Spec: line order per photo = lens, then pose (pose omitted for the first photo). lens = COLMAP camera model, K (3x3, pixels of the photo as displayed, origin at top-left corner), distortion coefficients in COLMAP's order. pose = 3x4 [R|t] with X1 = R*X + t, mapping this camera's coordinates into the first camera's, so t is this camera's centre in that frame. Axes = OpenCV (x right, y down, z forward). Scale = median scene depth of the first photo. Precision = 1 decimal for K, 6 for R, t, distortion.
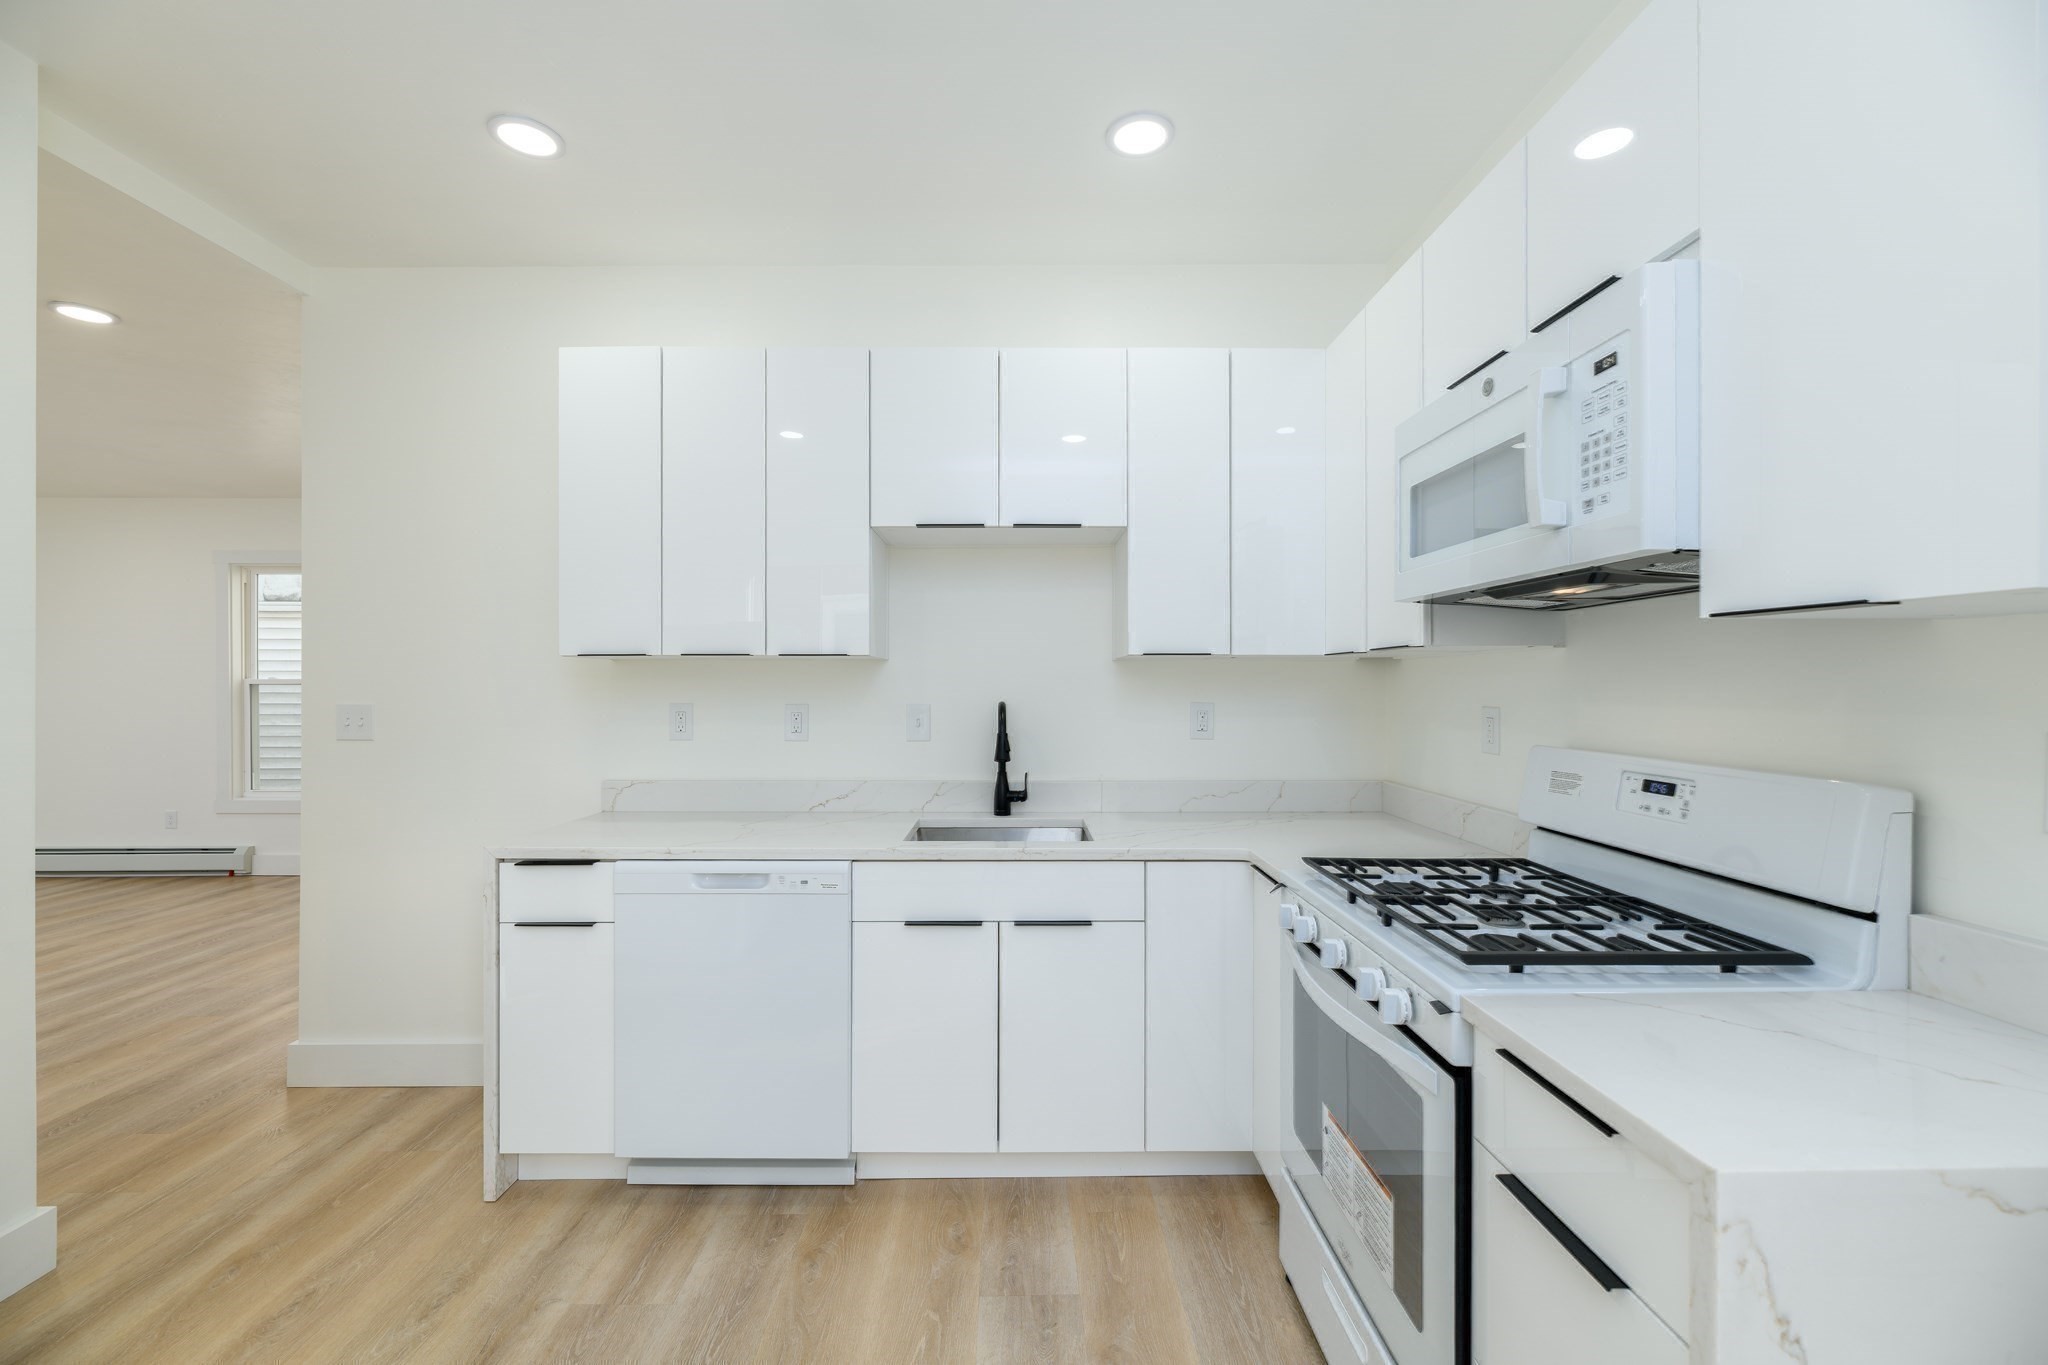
lens RADIAL K [[846.5, 0, 1024.0], [0, 846.5, 682.5], [0, 0, 1]] dist [0.000256, 0.000006]
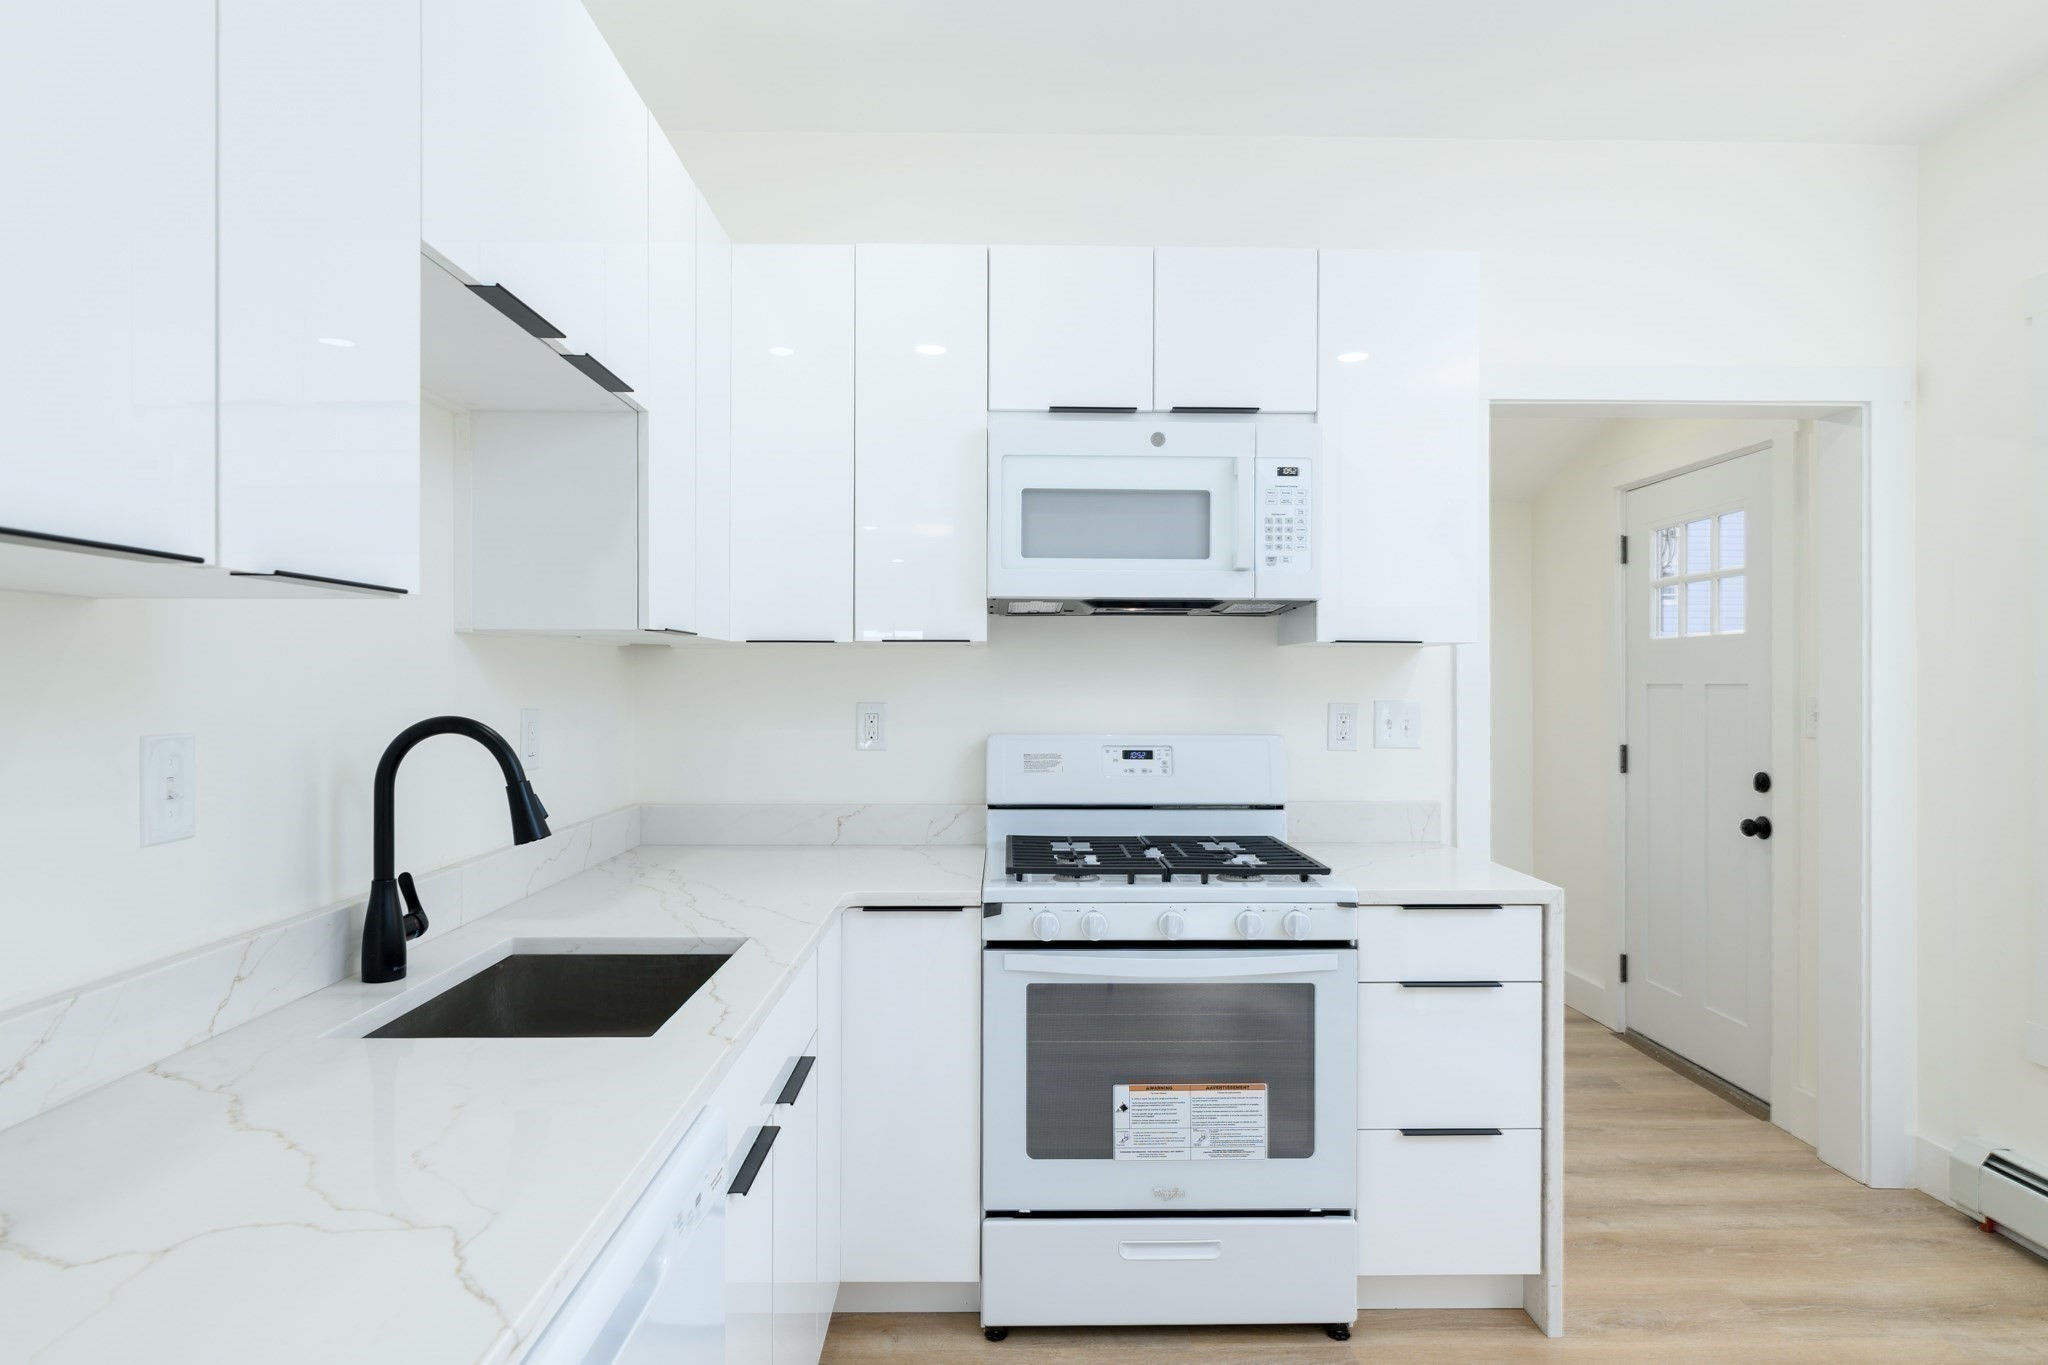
lens RADIAL K [[1123.8, 0, 1005.9], [0, 1123.8, 681.7], [0, 0, 1]] dist [-0.002854, 0.000539]
pose [[-0.000636, -0.002388, 0.999997, -1.309458], [-0.002231, 0.999995, 0.002386, 0.000920], [-0.999997, -0.002229, -0.000642, 1.462615]]
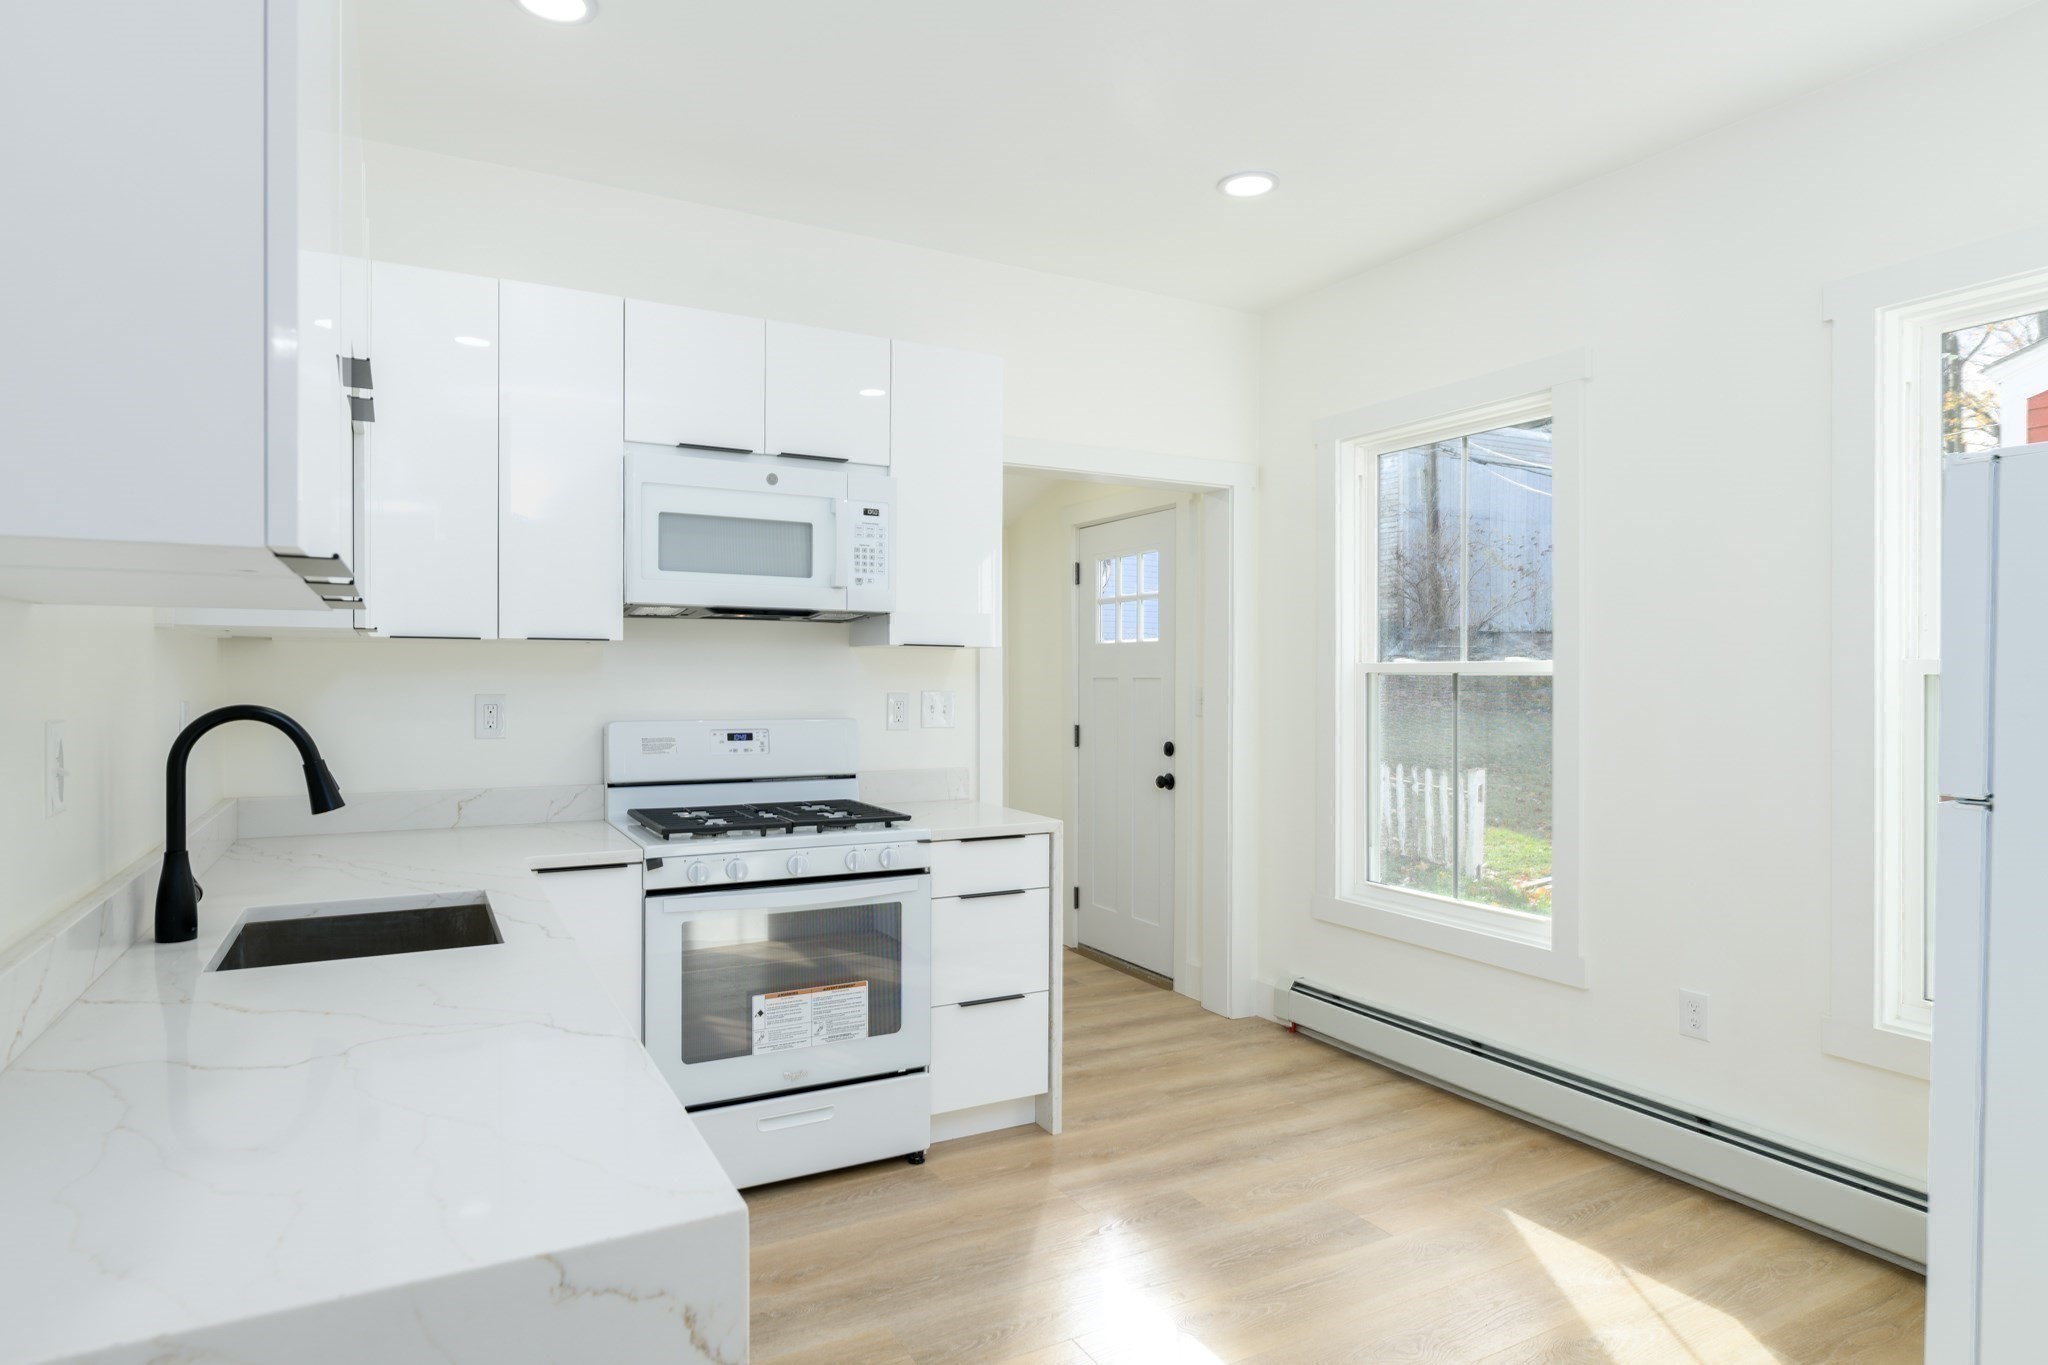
lens RADIAL K [[1171.2, 0, 1024.0], [0, 1171.2, 682.5], [0, 0, 1]] dist [-0.000674, 0.000163]
pose [[-0.468926, -0.008809, 0.883194, -1.834227], [-0.005780, 0.999959, 0.006905, -0.000850], [-0.883219, -0.001867, -0.468958, 1.901016]]
